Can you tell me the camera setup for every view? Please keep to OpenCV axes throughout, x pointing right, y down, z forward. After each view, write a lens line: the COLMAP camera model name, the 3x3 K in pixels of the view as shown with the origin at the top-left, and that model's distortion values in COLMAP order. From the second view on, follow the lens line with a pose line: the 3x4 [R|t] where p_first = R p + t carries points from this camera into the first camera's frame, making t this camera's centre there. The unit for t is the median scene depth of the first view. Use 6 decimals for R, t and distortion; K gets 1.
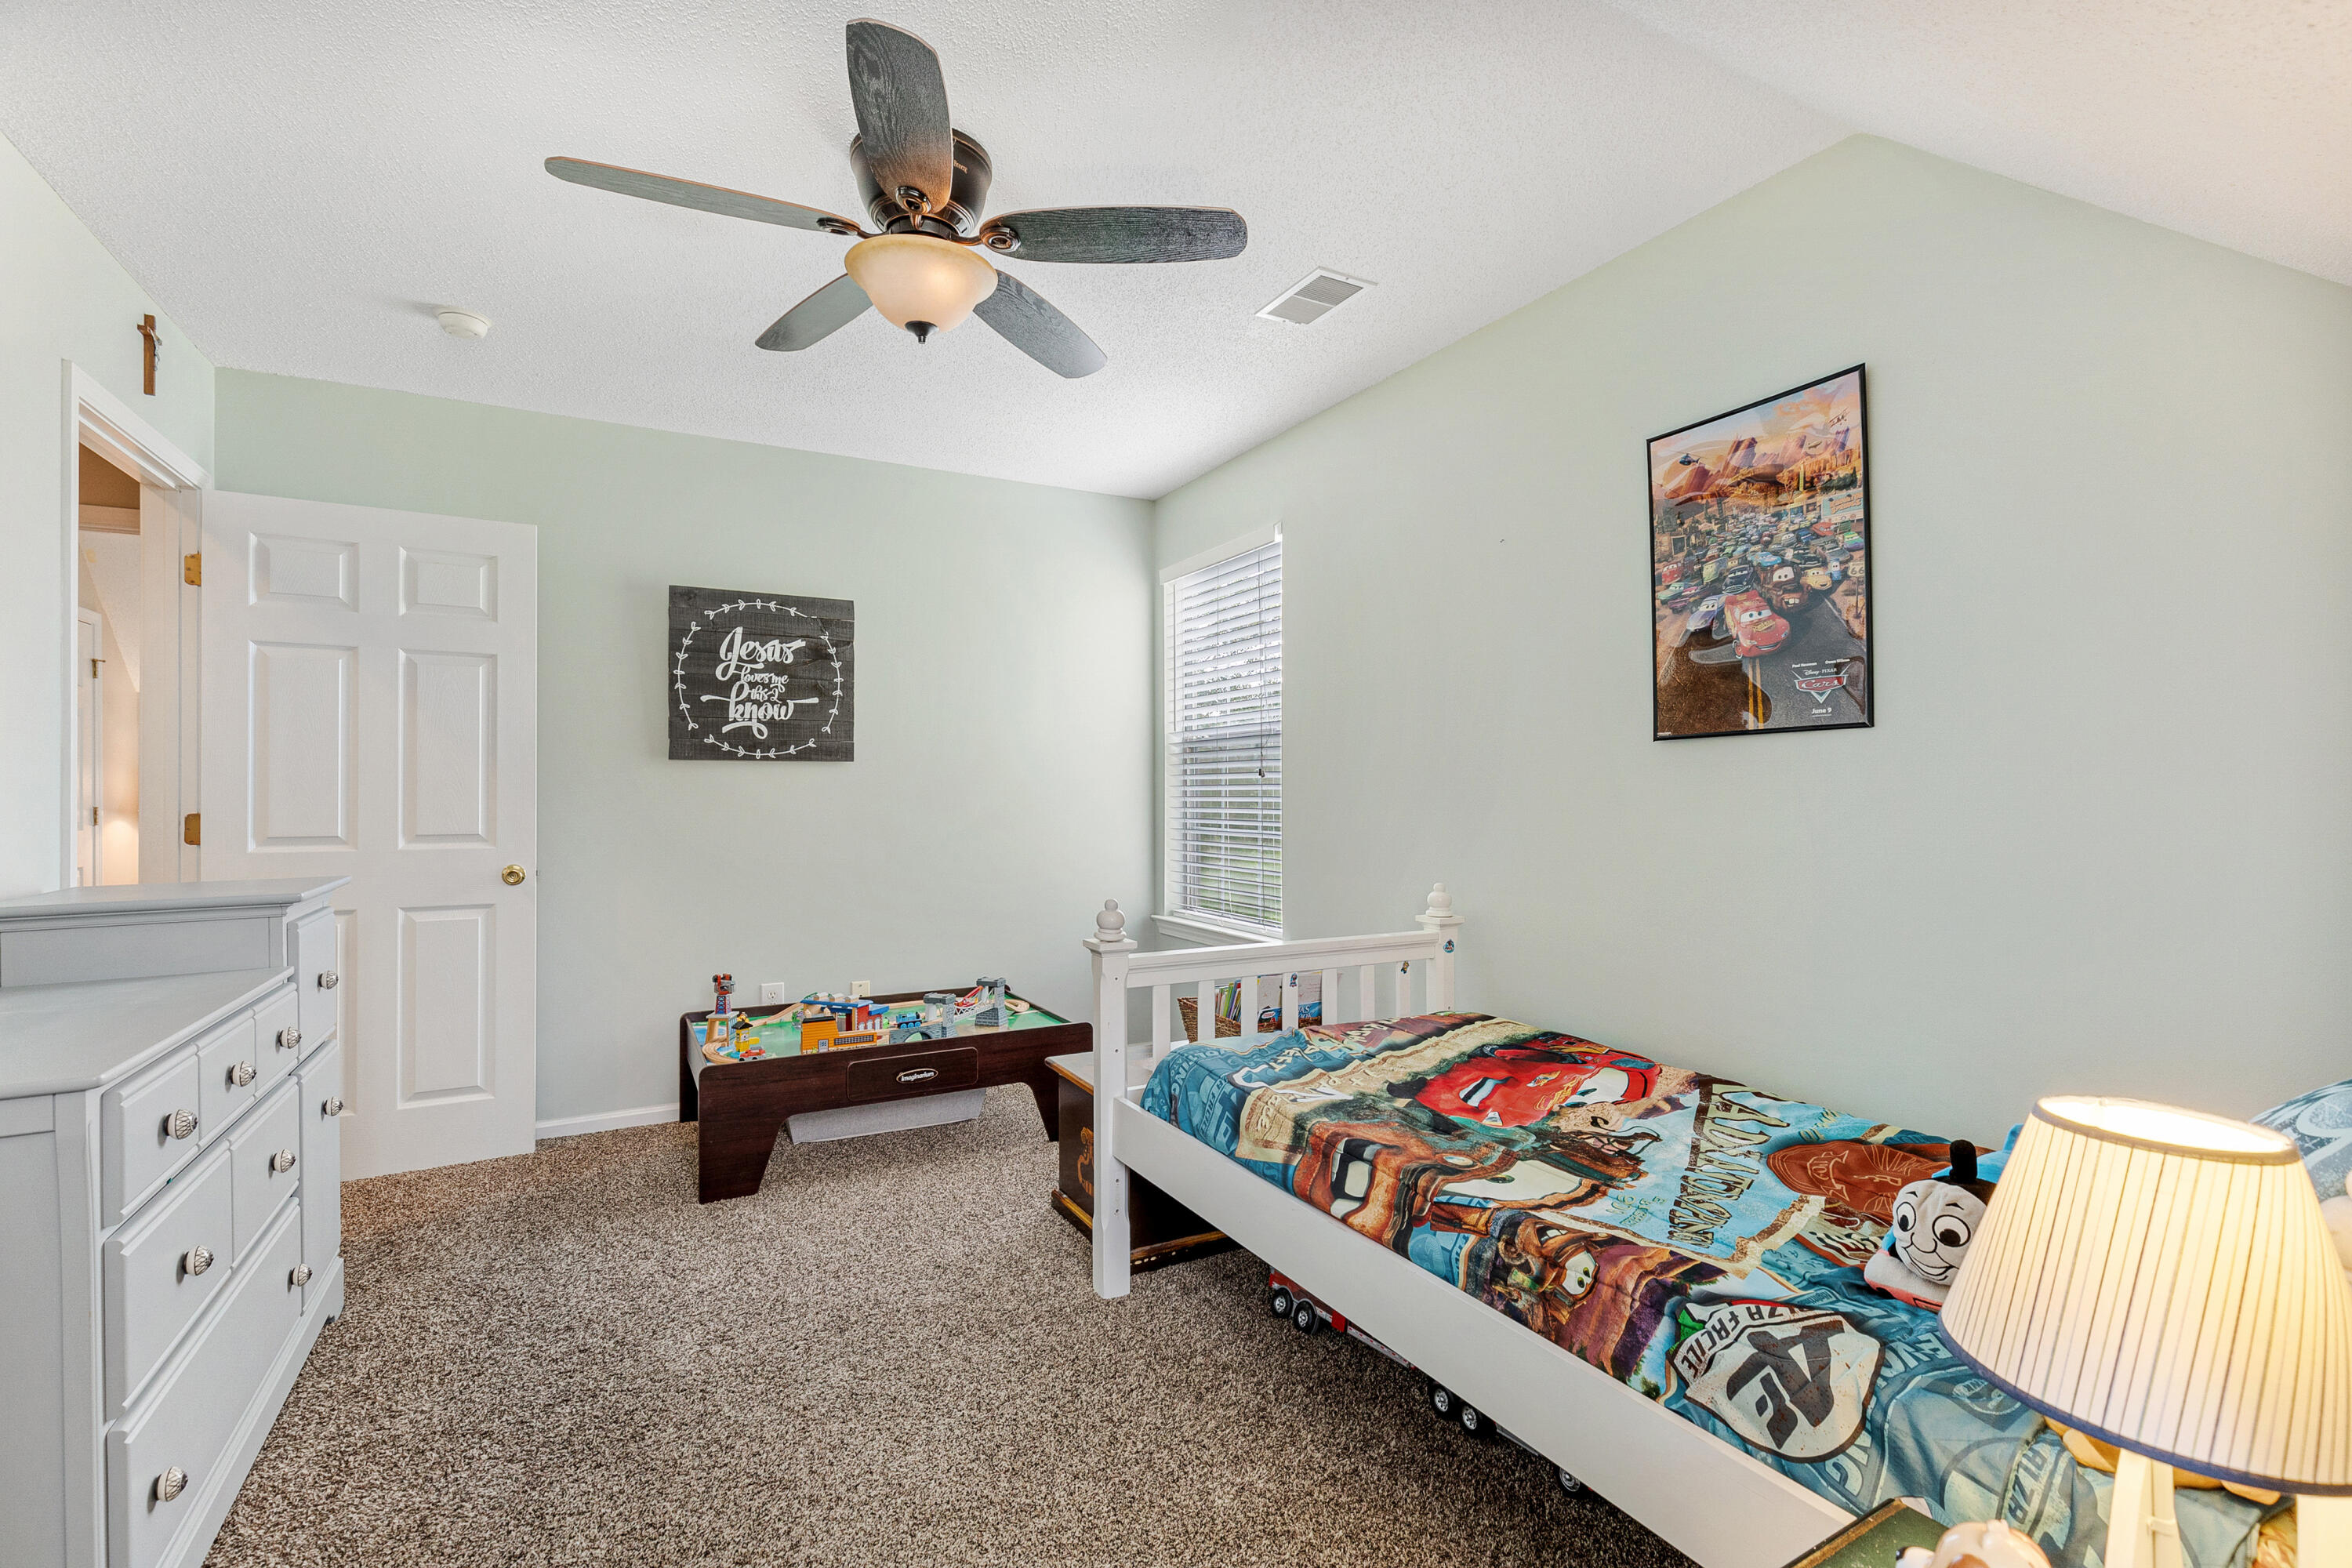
lens RADIAL K [[1068.8, 0, 1177.9], [0, 1068.8, 794.5], [0, 0, 1]] dist [0.002064, -0.000167]
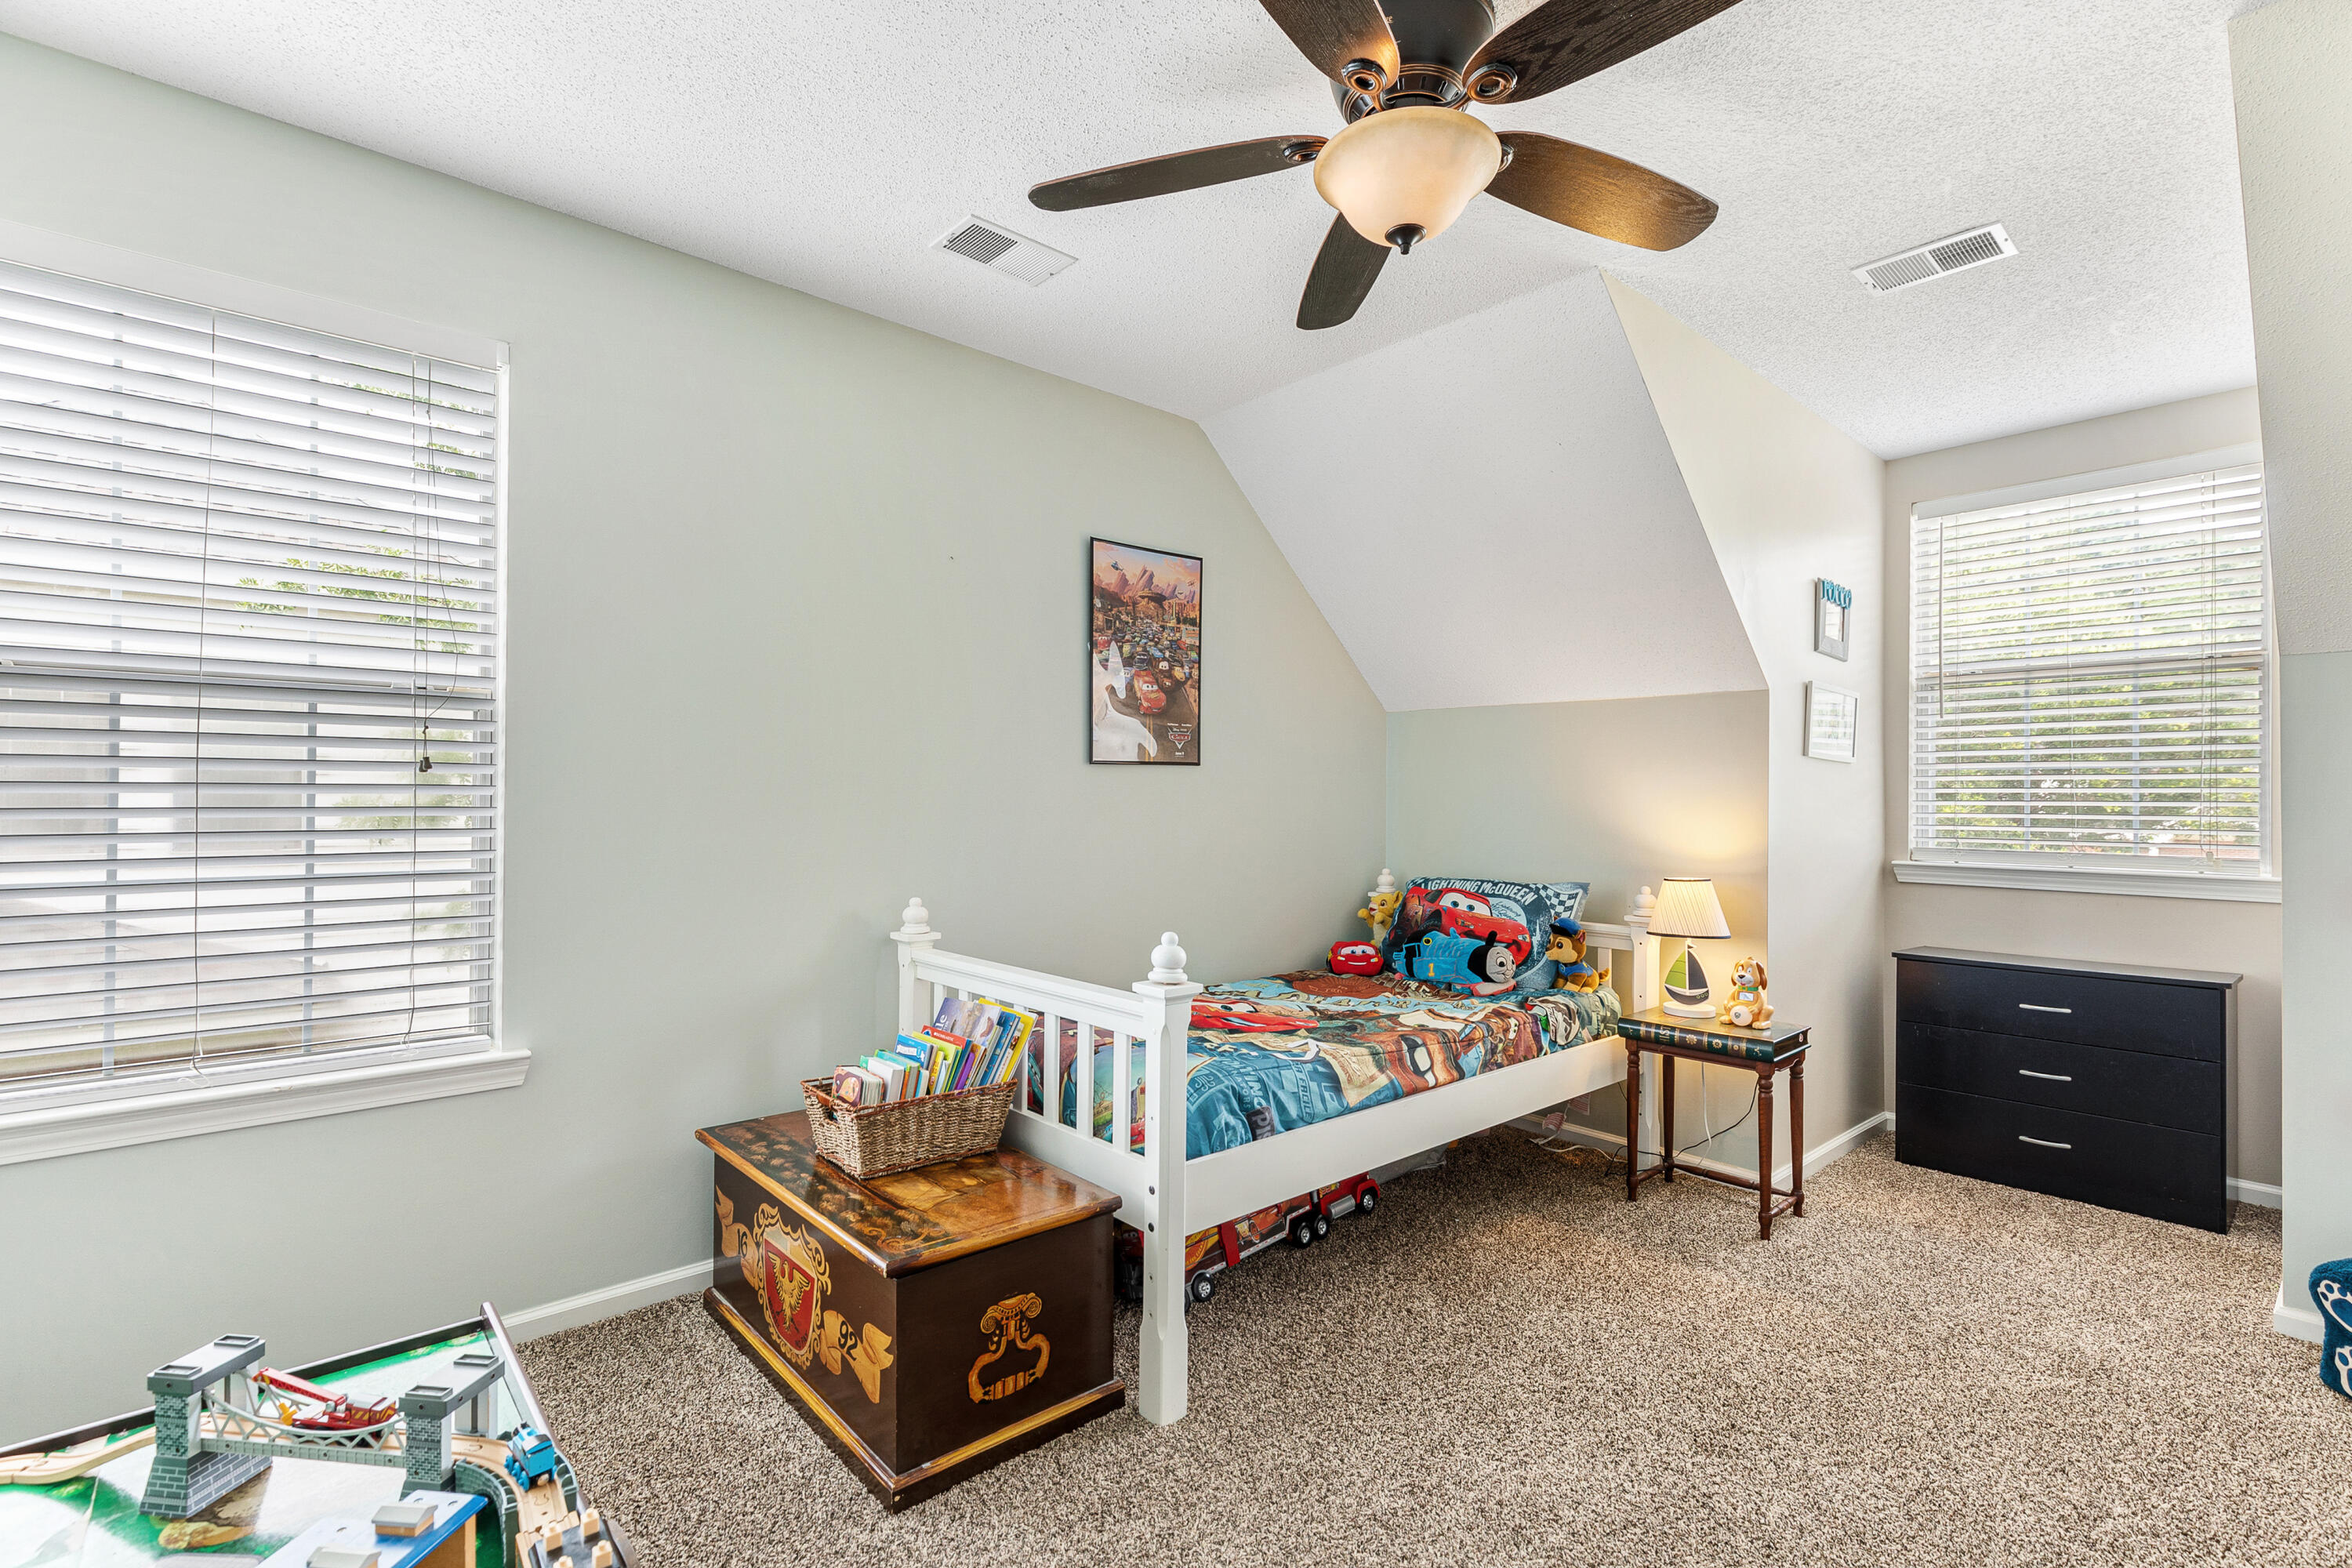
lens RADIAL K [[1068.8, 0, 1172.9], [0, 1068.8, 788.9], [0, 0, 1]] dist [0.002064, -0.000167]
pose [[-0.224567, 0.013070, 0.974371, -1.007673], [-0.003622, 0.999892, -0.014247, -0.000021], [-0.974452, -0.006728, -0.224496, 1.379136]]
